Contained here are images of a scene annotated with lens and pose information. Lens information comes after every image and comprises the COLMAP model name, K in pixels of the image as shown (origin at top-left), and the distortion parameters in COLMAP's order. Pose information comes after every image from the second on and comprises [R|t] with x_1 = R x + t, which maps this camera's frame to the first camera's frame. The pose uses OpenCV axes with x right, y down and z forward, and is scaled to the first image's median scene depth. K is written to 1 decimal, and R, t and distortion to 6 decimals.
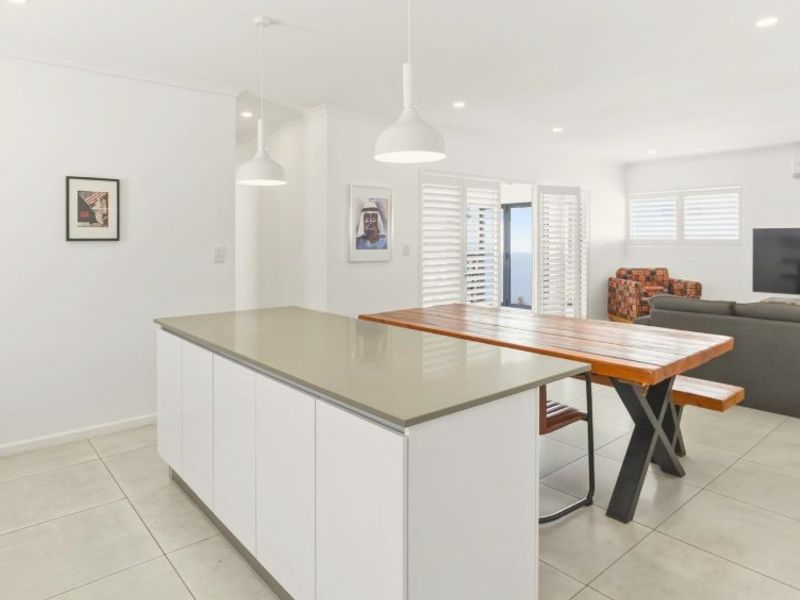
lens RADIAL K [[507.0, 0, 375.4], [0, 507.0, 238.4], [0, 0, 1]] dist [-0.001998, -0.001170]
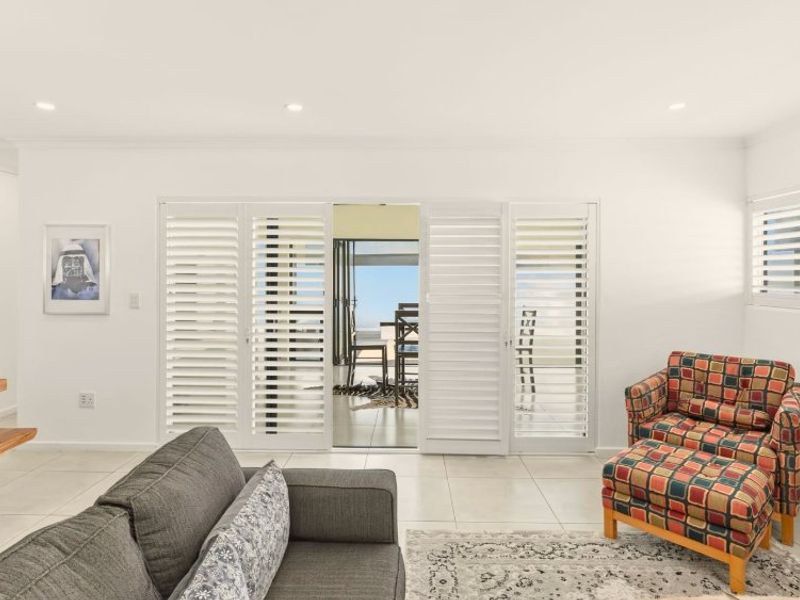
lens RADIAL K [[460.4, 0, 401.3], [0, 460.4, 273.6], [0, 0, 1]] dist [-0.003575, -0.000990]
pose [[0.766414, -0.003483, -0.642338, 0.593750], [-0.009070, 0.999827, -0.016244, -0.009233], [0.642283, 0.018276, 0.766249, 0.498514]]
